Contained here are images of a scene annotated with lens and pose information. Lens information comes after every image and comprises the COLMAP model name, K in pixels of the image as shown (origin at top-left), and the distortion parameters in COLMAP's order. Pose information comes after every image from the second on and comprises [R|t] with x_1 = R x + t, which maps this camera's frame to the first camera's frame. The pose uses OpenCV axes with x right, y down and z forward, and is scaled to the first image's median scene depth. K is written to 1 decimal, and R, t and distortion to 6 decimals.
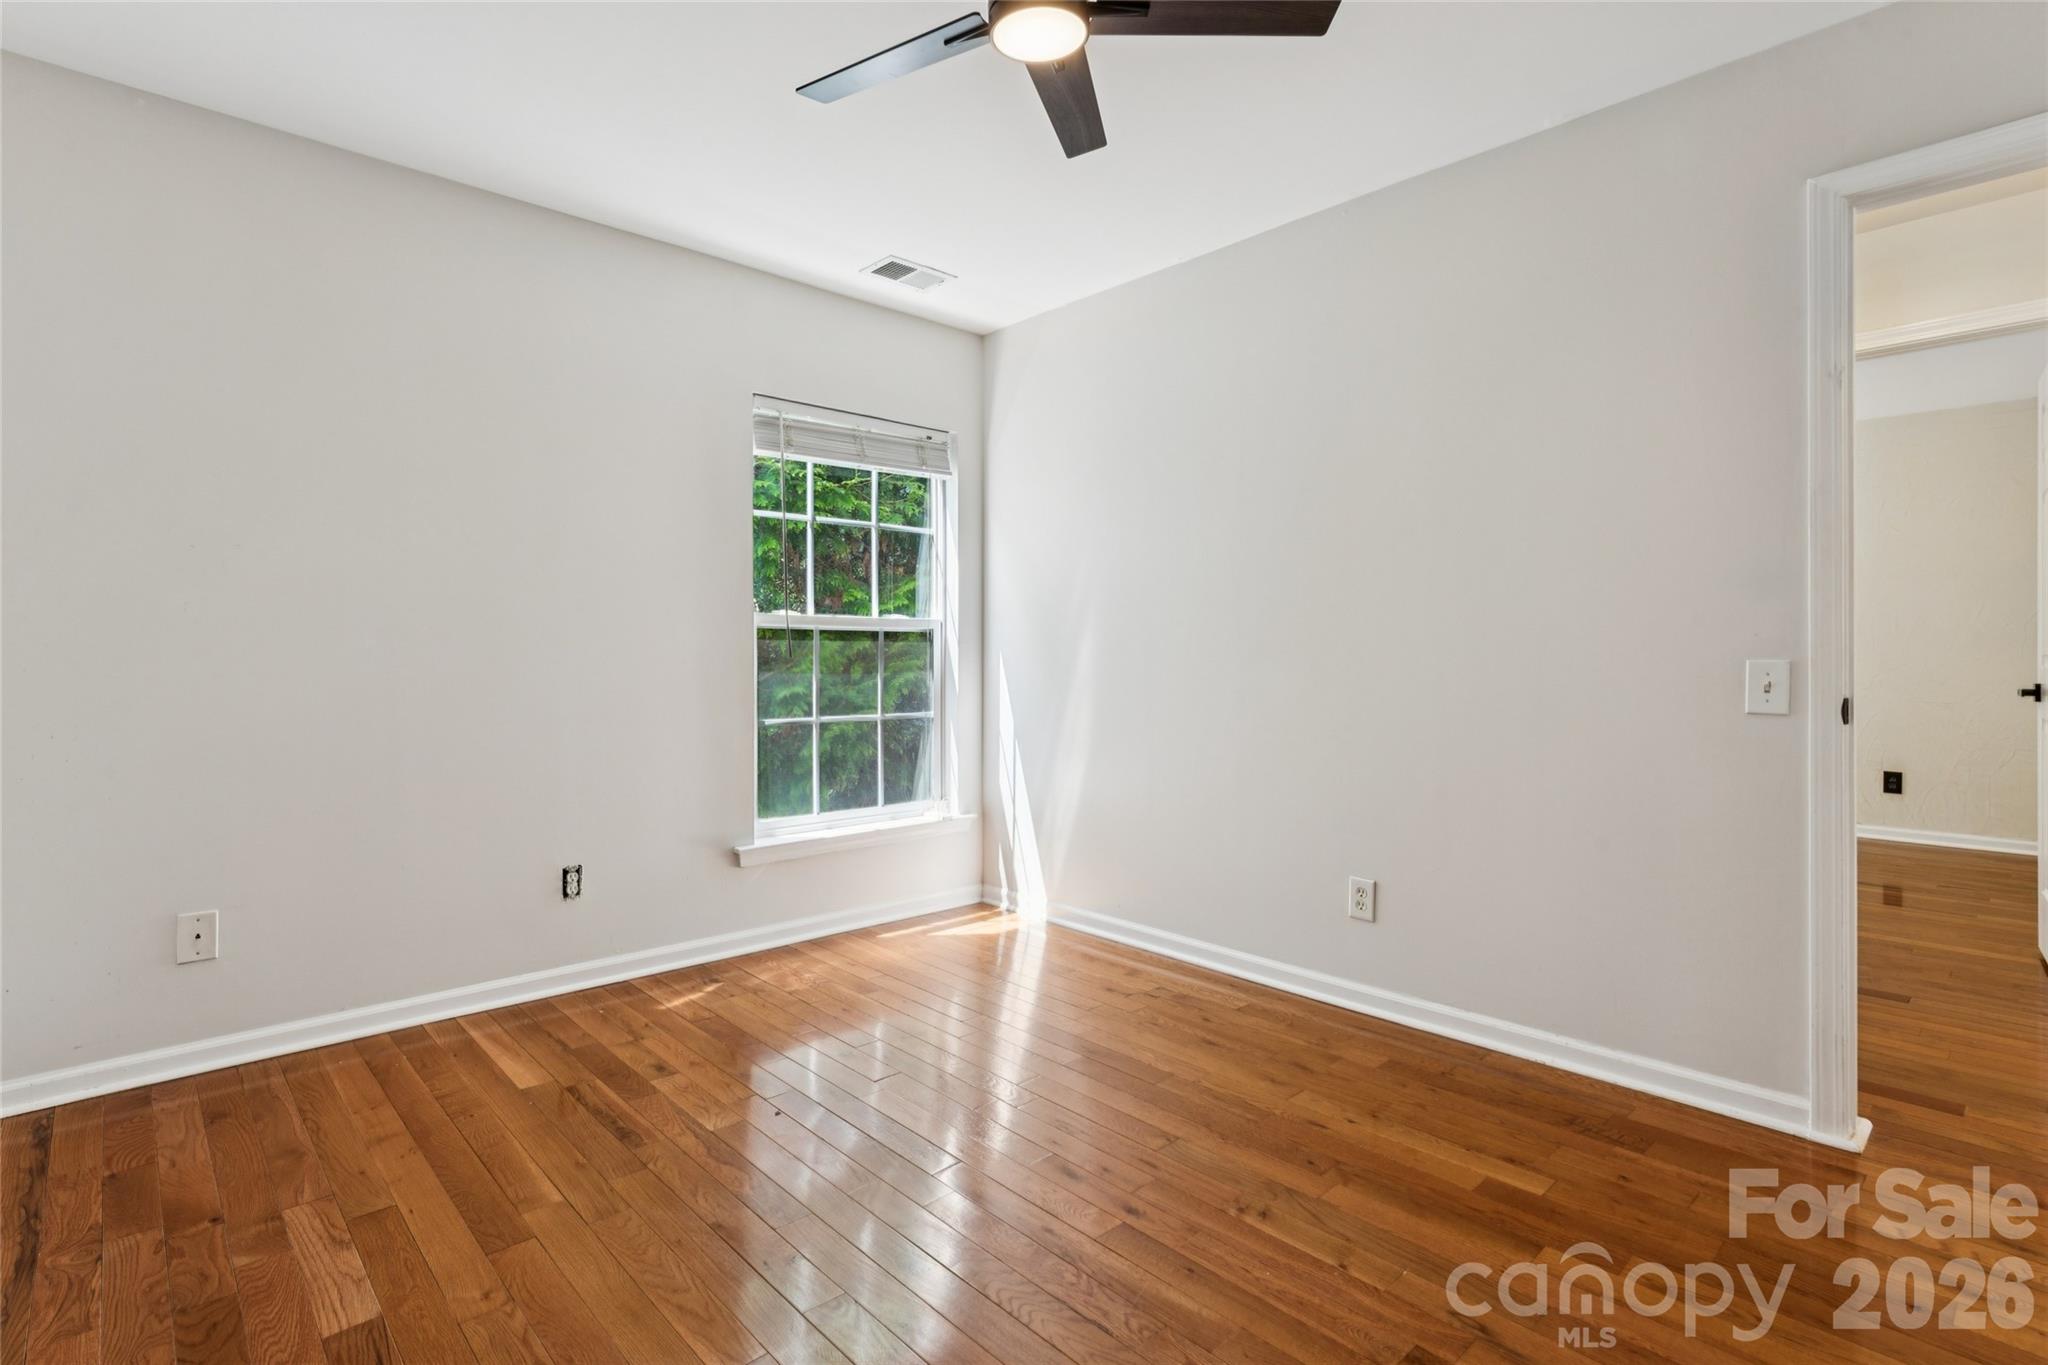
lens RADIAL K [[981.7, 0, 1021.8], [0, 981.7, 652.7], [0, 0, 1]] dist [0.000419, 0.000190]
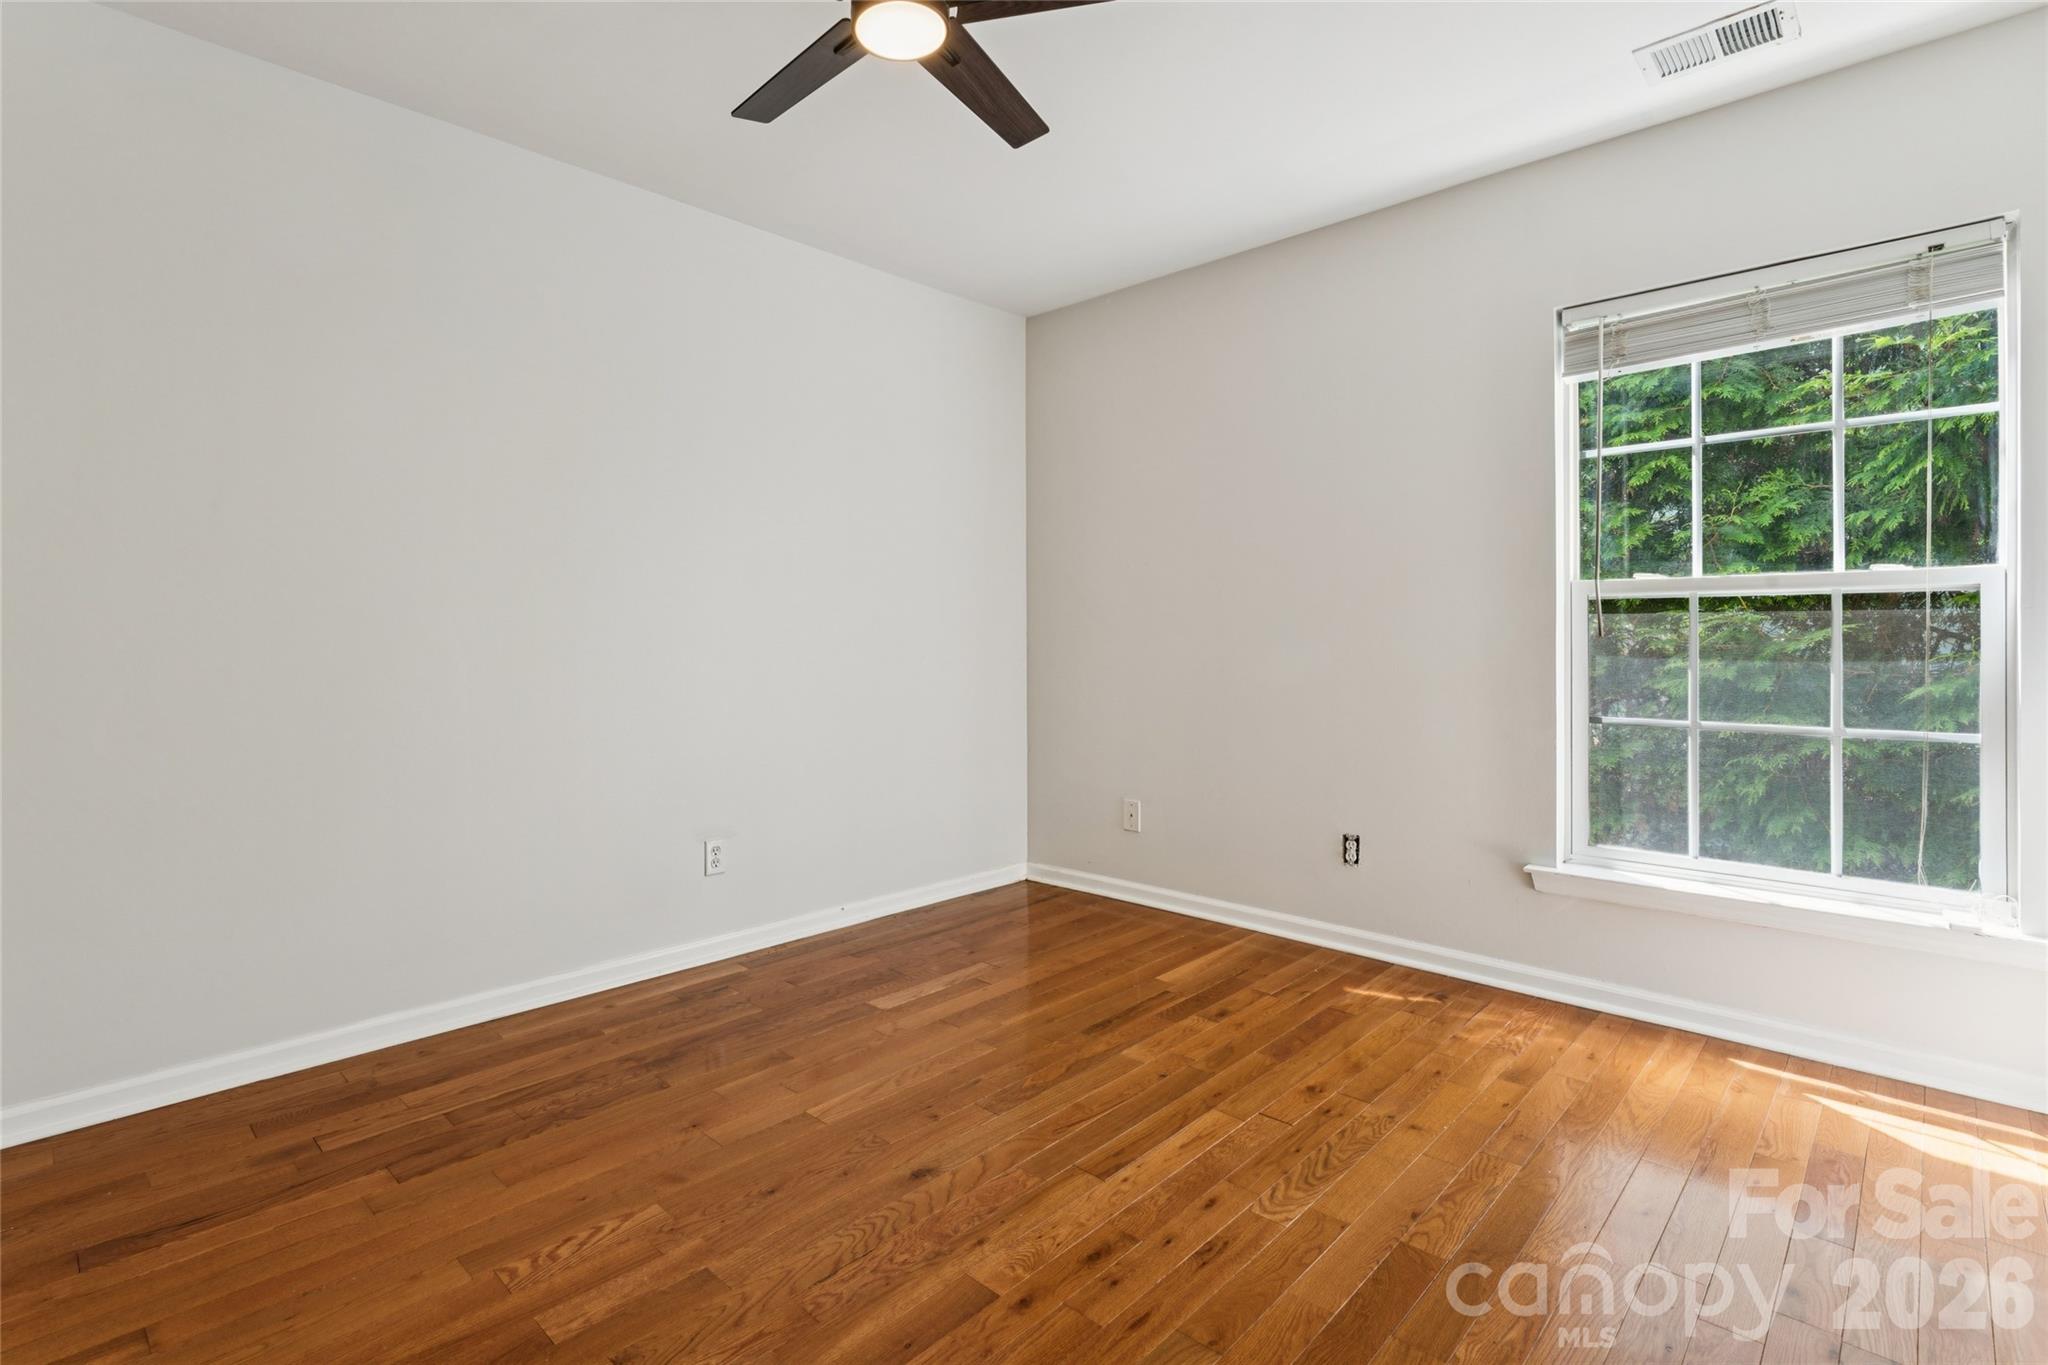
lens RADIAL K [[977.7, 0, 1022.1], [0, 977.7, 642.0], [0, 0, 1]] dist [-0.000400, -0.000450]
pose [[0.072372, 0.001924, -0.997376, 0.560573], [0.003868, 0.999990, 0.002210, 0.006251], [0.997370, -0.004018, 0.072364, 0.566115]]
